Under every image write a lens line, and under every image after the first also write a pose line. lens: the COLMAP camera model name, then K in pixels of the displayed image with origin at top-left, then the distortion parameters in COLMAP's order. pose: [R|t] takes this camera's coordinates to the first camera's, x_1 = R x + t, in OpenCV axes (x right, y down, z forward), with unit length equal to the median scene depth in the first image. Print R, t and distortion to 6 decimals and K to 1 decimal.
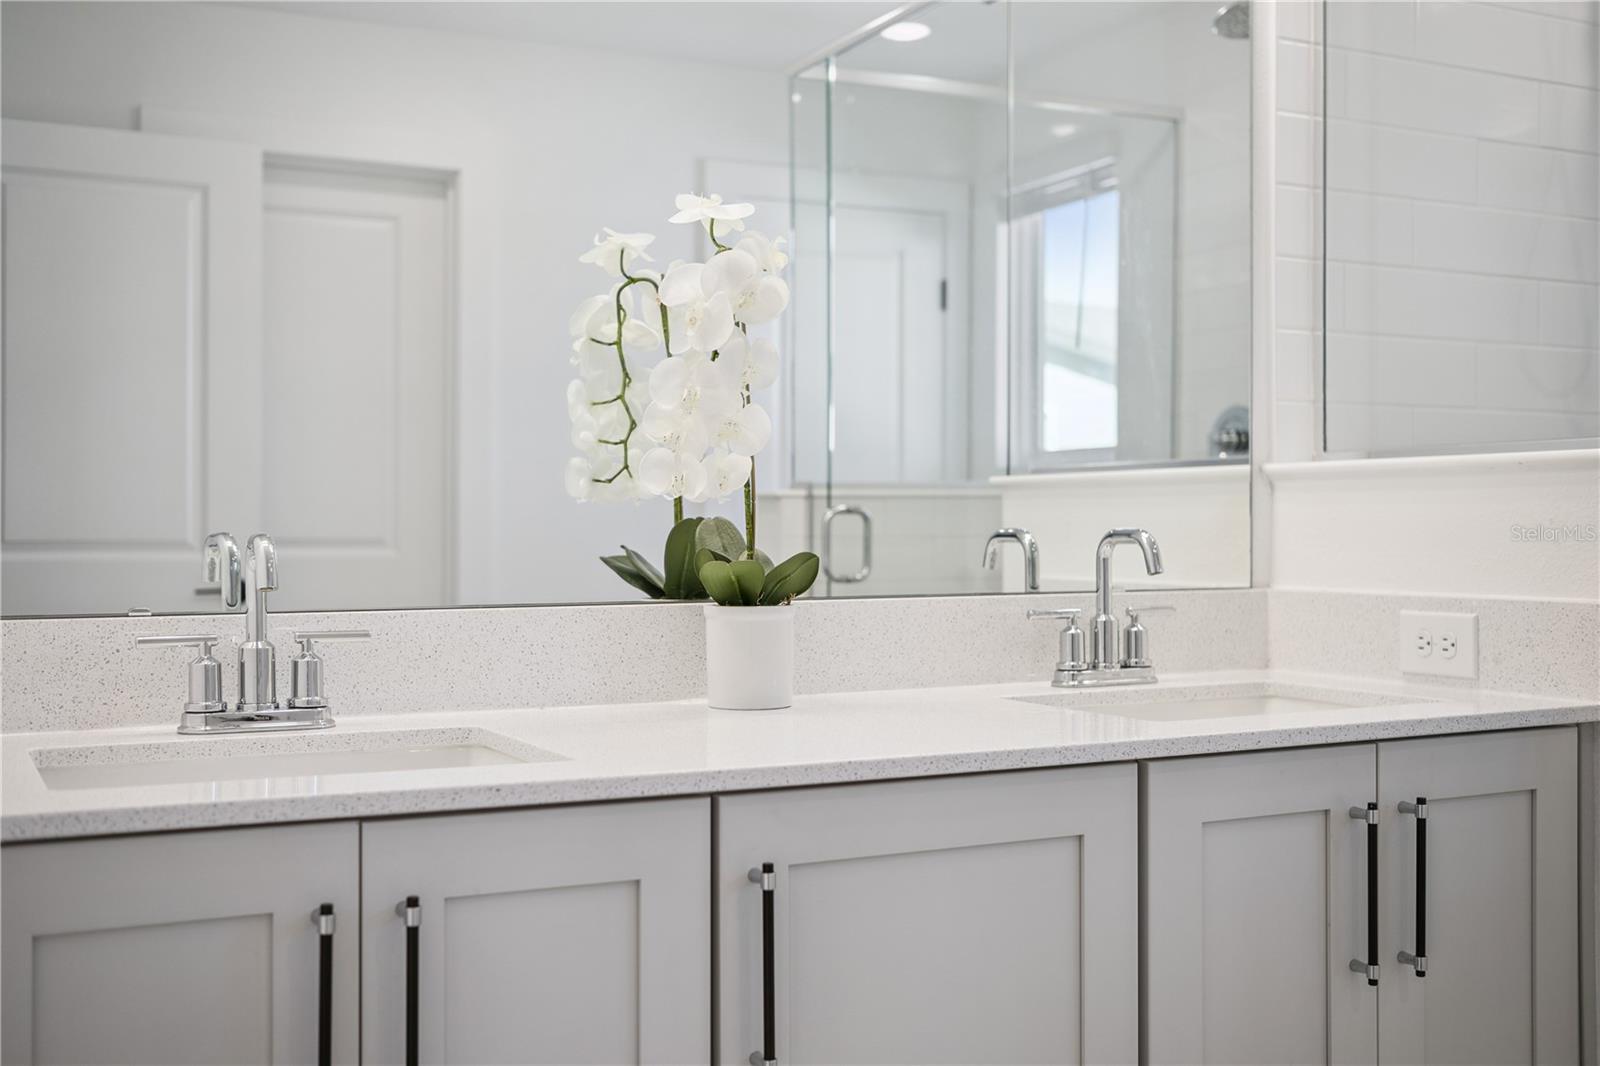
lens RADIAL K [[1819.9, 0, 800.1], [0, 1819.9, 532.5], [0, 0, 1]] dist [-0.001500, 0.000000]
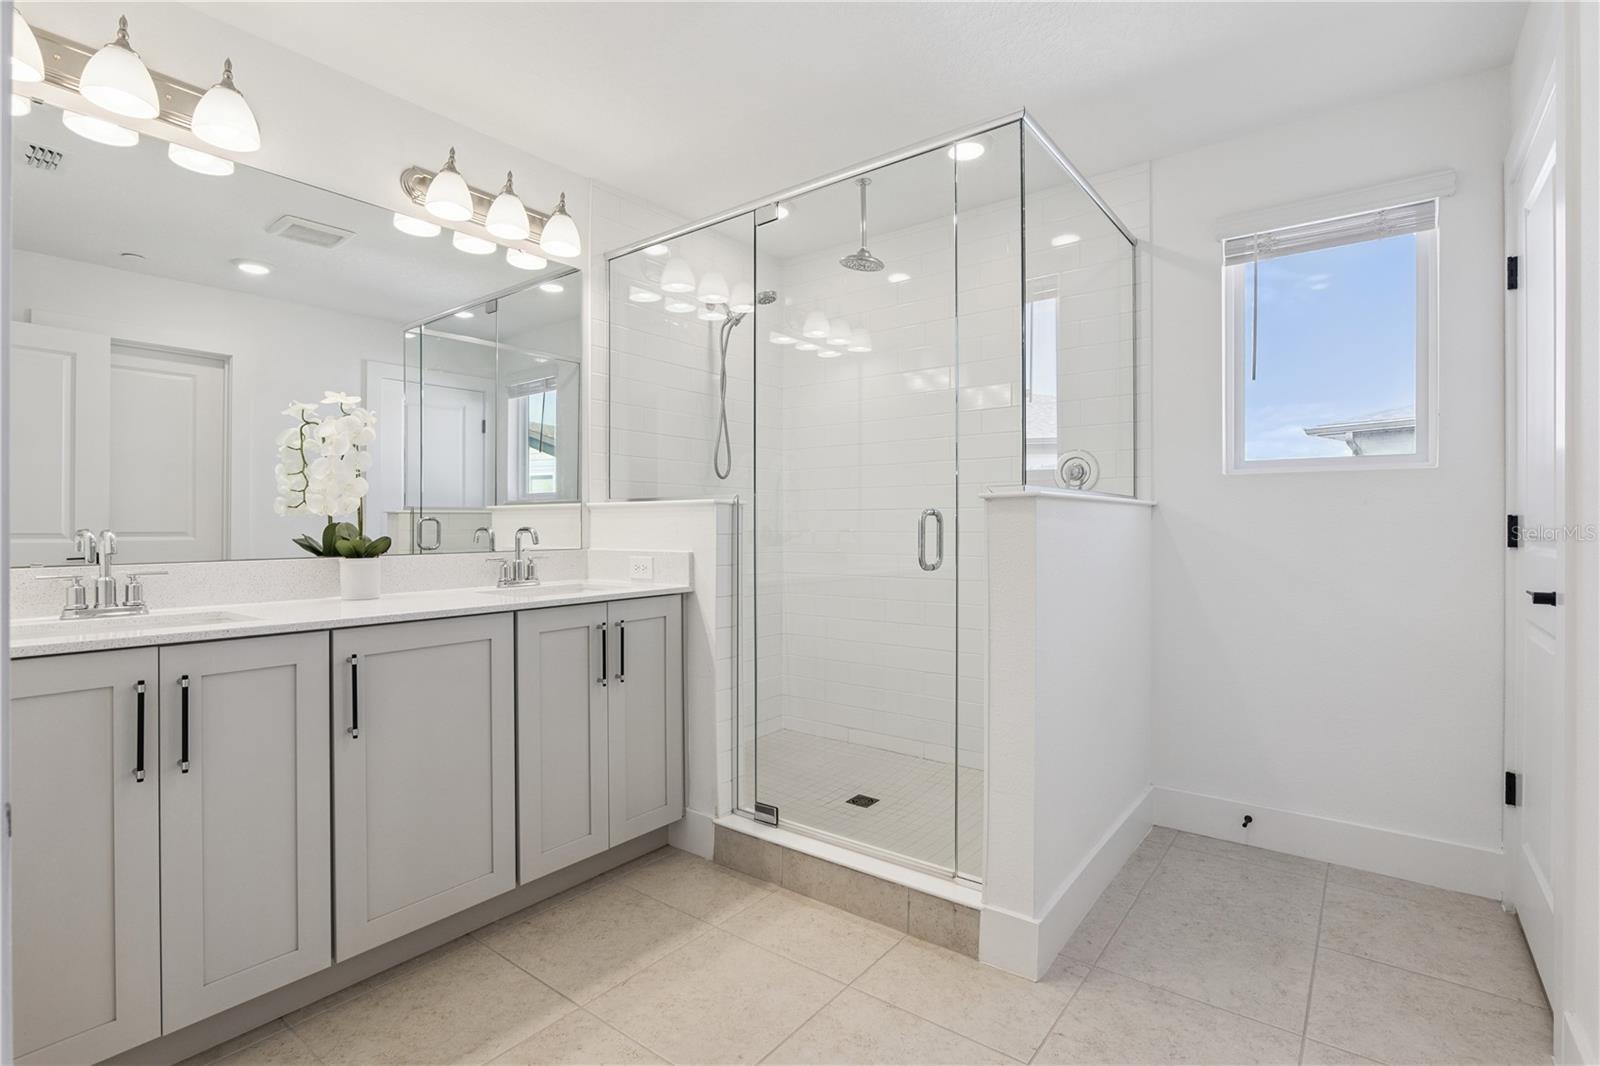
lens RADIAL K [[764.7, 0, 795.3], [0, 764.7, 525.9], [0, 0, 1]] dist [-0.010706, 0.002947]
pose [[0.902516, 0.000559, 0.430655, 0.057305], [0.000774, 0.999995, -0.002920, -0.000347], [-0.430655, 0.002969, 0.902512, -0.185103]]
